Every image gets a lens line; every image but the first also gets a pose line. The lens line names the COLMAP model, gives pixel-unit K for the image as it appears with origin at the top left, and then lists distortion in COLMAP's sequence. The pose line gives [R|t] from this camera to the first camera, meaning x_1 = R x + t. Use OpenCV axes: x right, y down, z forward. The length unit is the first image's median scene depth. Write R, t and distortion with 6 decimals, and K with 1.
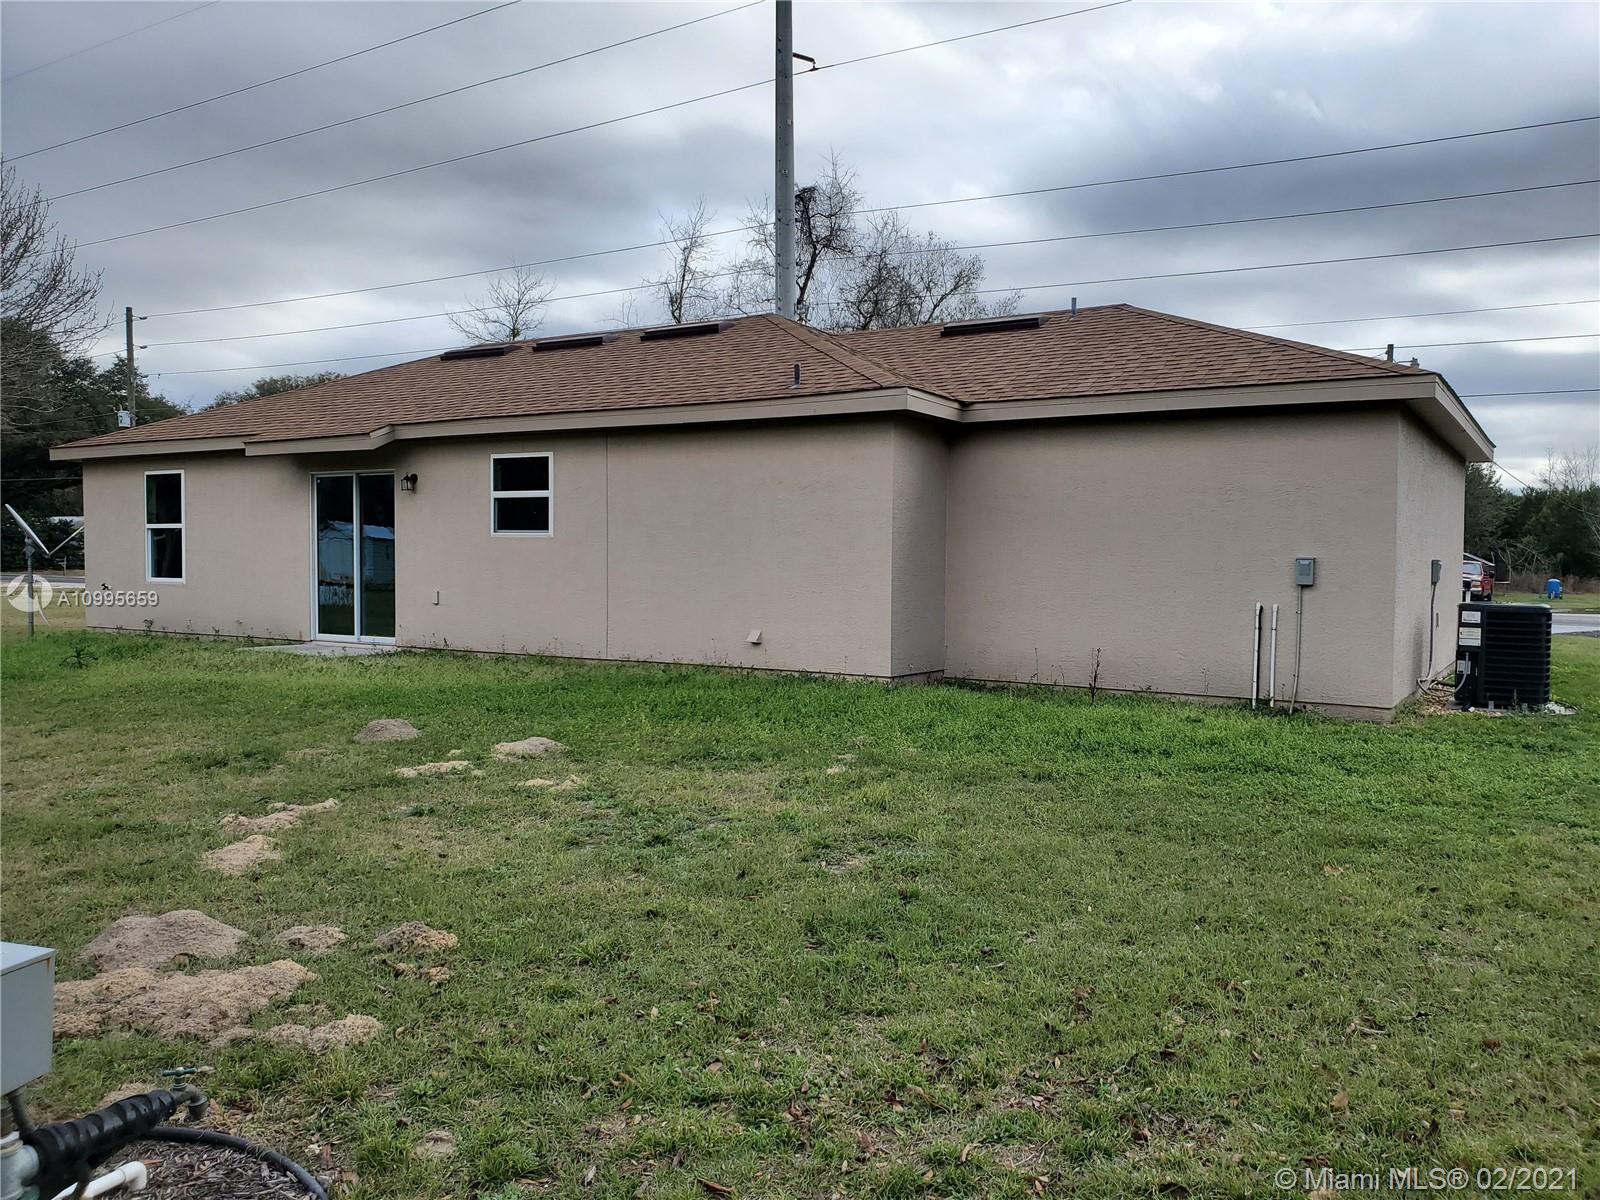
lens RADIAL K [[1252.6, 0, 797.3], [0, 1252.6, 592.3], [0, 0, 1]] dist [0.011075, 0.011034]
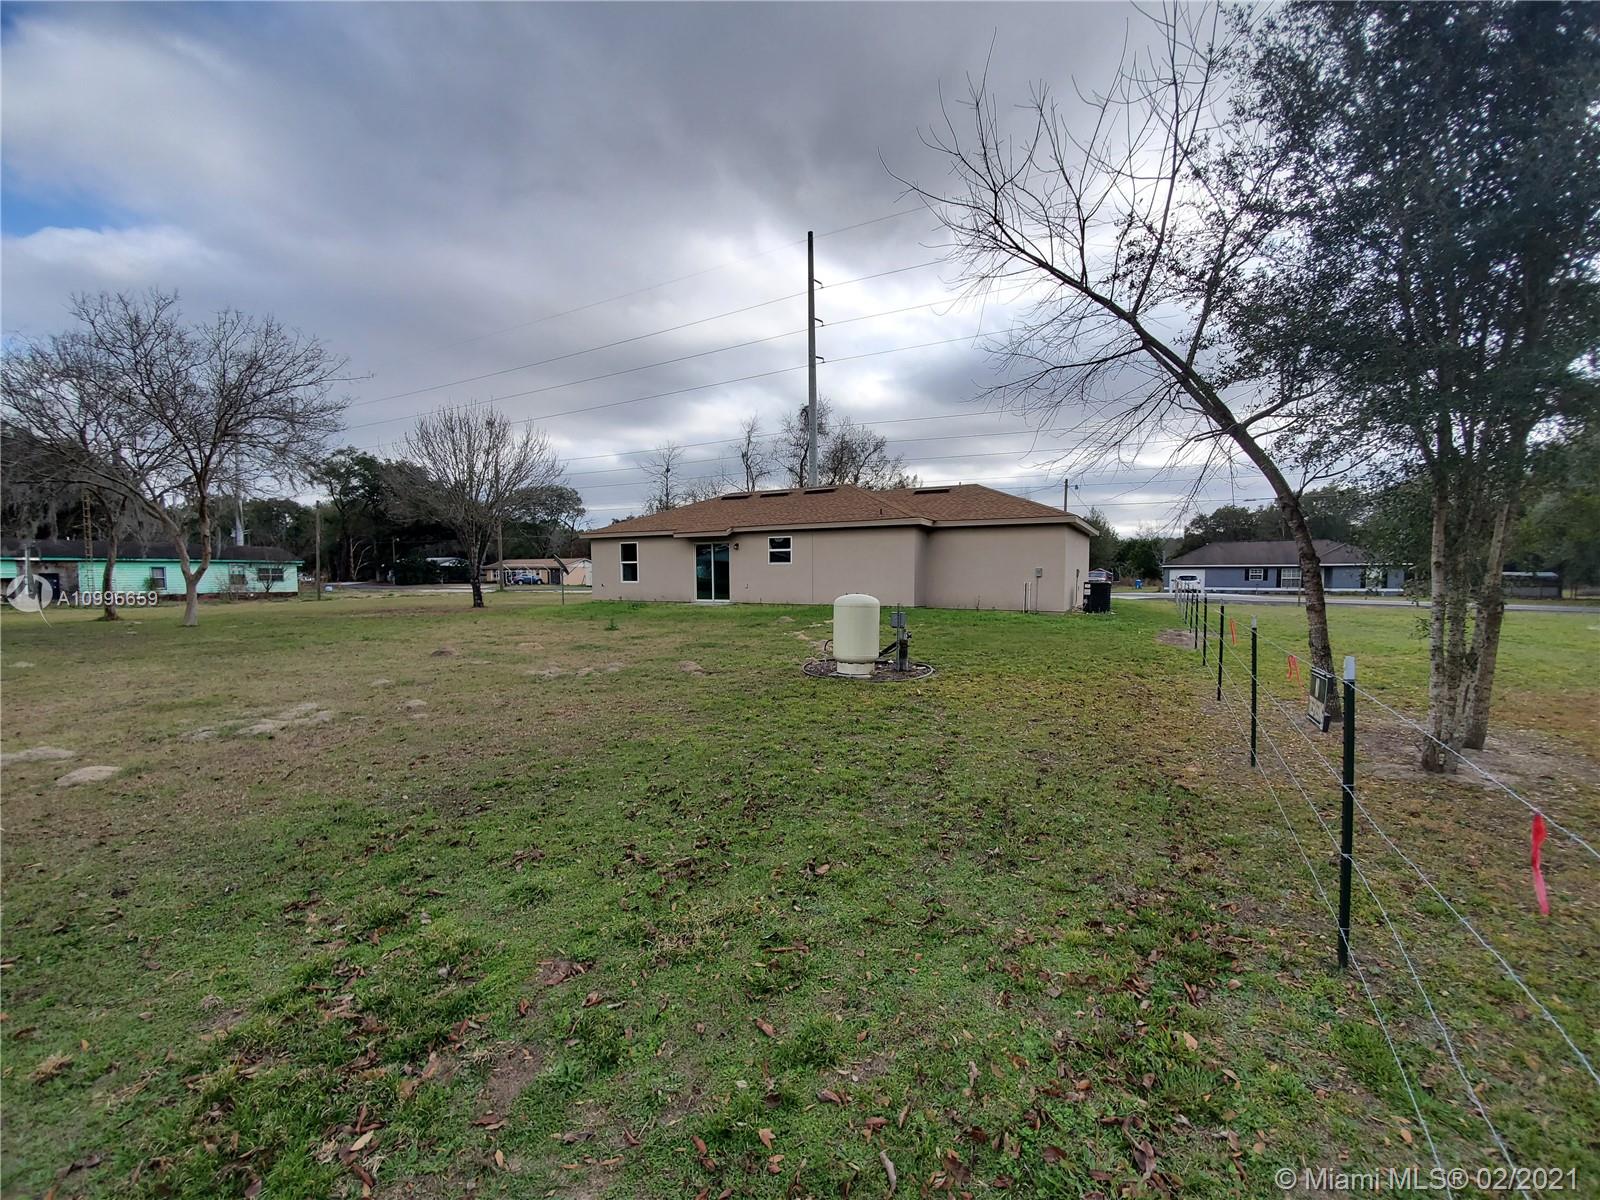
lens RADIAL K [[640.8, 0, 802.4], [0, 640.8, 611.6], [0, 0, 1]] dist [-0.001093, -0.000006]
pose [[0.998769, -0.013691, 0.047674, -0.235658], [0.012268, 0.999475, 0.029996, 0.022417], [-0.048060, -0.029374, 0.998412, -0.519040]]
